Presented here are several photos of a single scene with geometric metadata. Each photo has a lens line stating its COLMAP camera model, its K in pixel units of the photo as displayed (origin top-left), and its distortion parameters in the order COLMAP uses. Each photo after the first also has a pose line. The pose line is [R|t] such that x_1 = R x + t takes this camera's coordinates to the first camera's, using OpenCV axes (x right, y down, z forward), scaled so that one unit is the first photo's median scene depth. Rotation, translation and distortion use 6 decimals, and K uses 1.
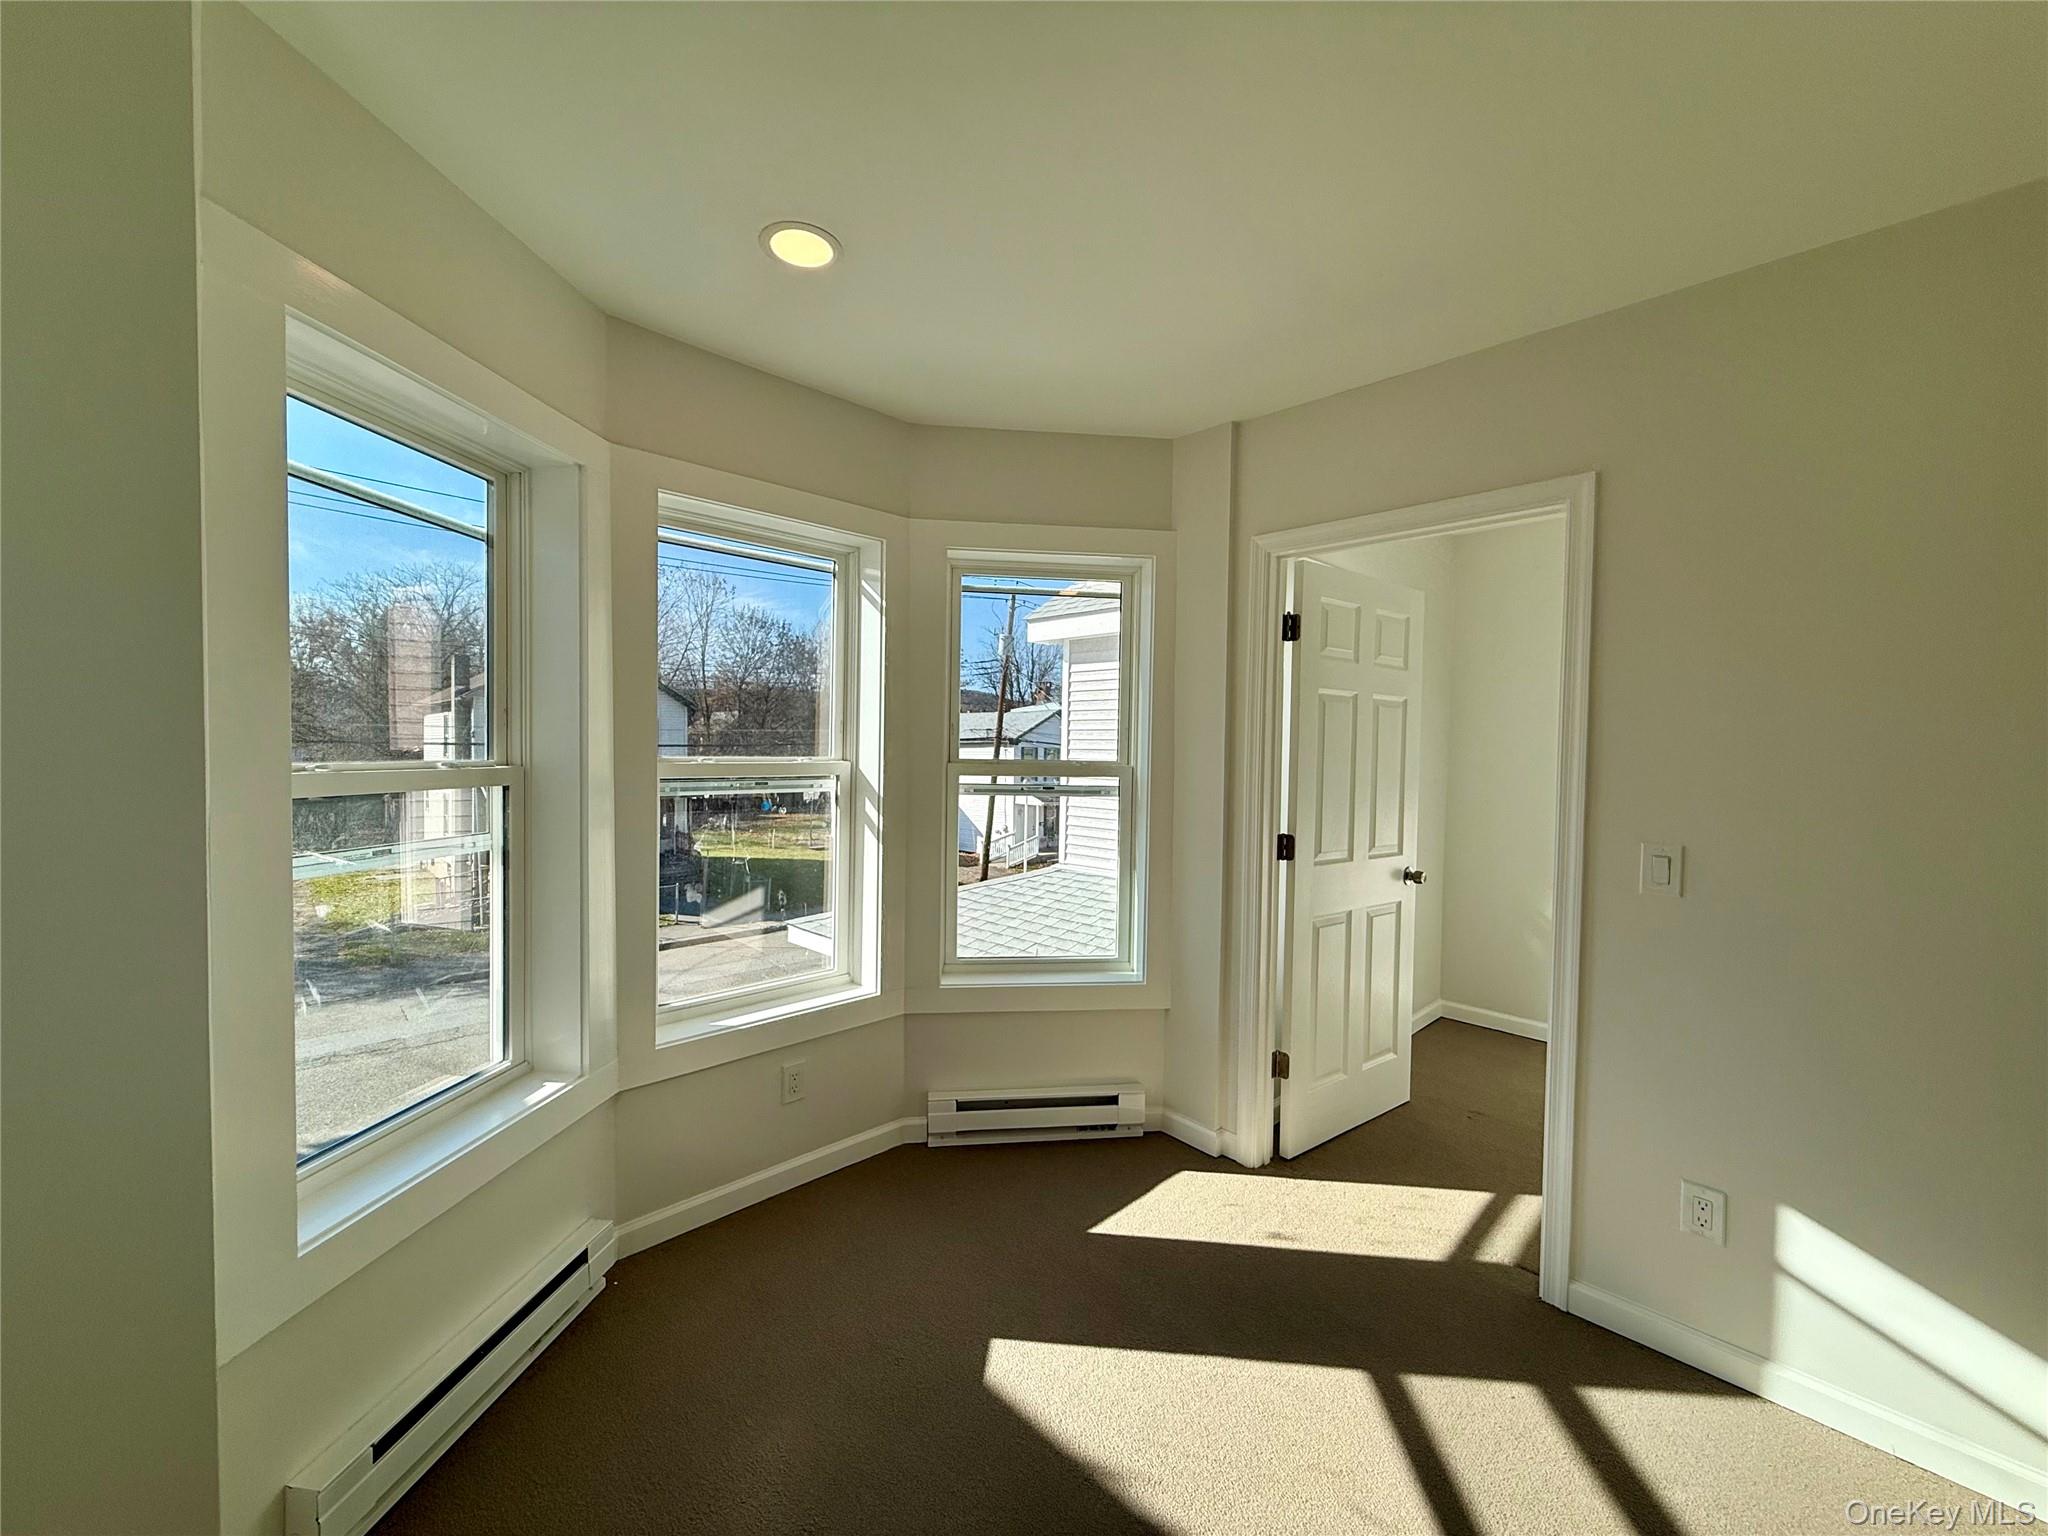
lens RADIAL K [[811.2, 0, 1017.9], [0, 811.2, 767.9], [0, 0, 1]] dist [-0.000797, 0.000131]
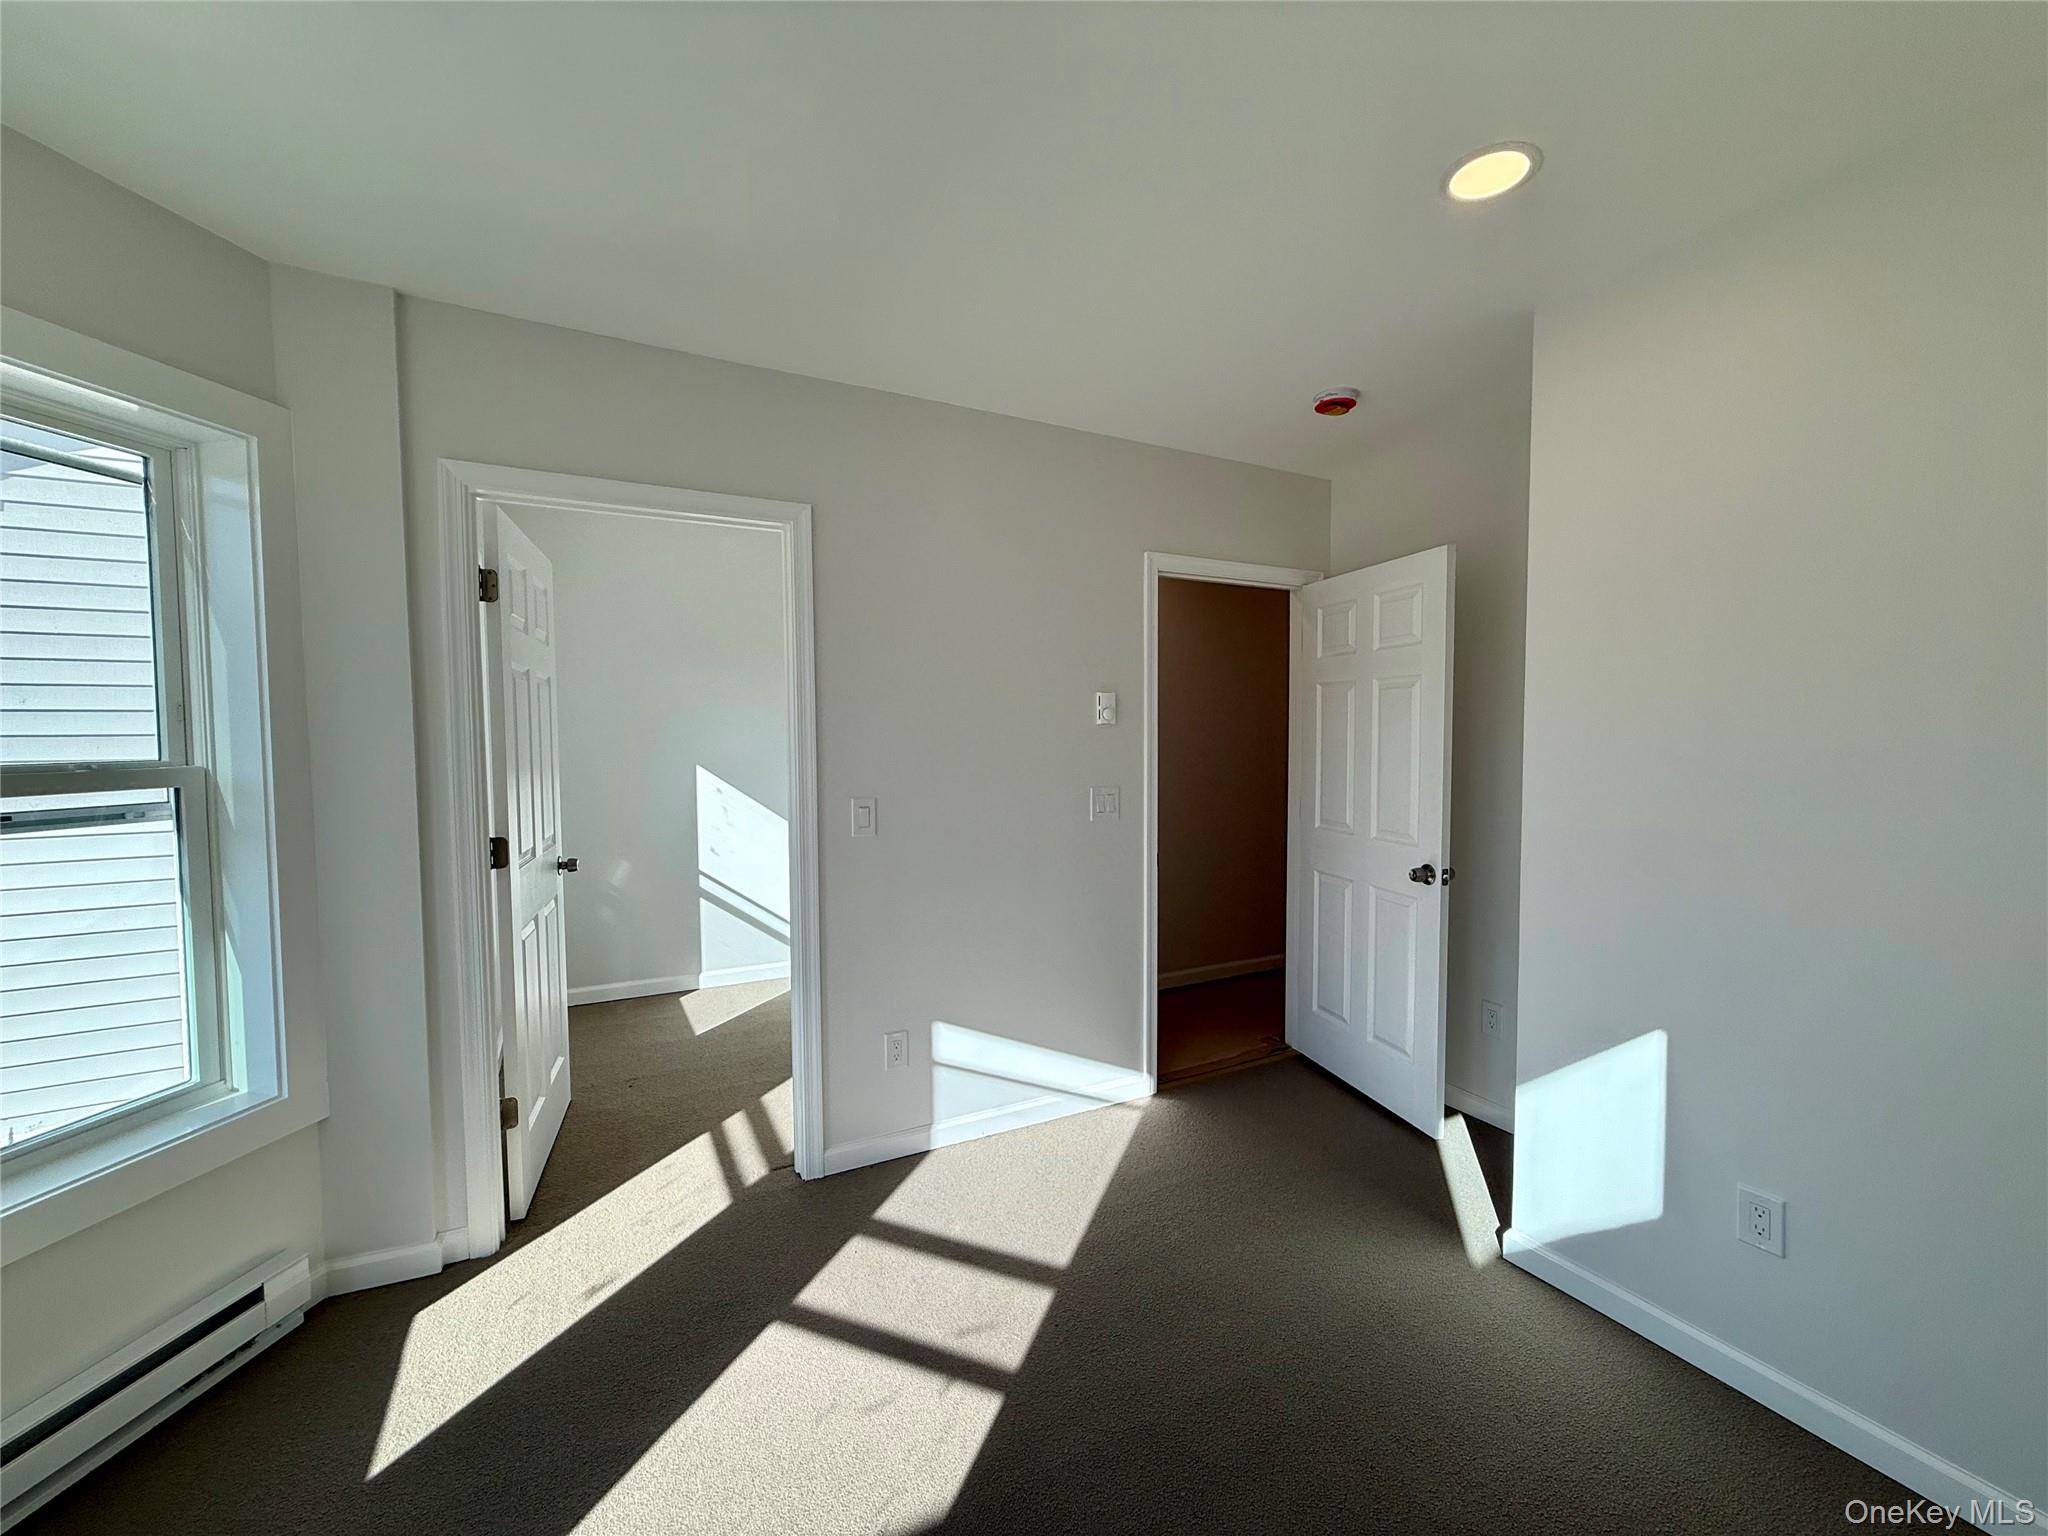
lens RADIAL K [[811.2, 0, 1018.6], [0, 811.2, 766.3], [0, 0, 1]] dist [-0.000797, 0.000131]
pose [[0.283212, -0.060577, 0.957142, -0.303543], [0.033954, 0.998011, 0.053117, -0.015901], [-0.958456, 0.017456, 0.284706, 0.257193]]
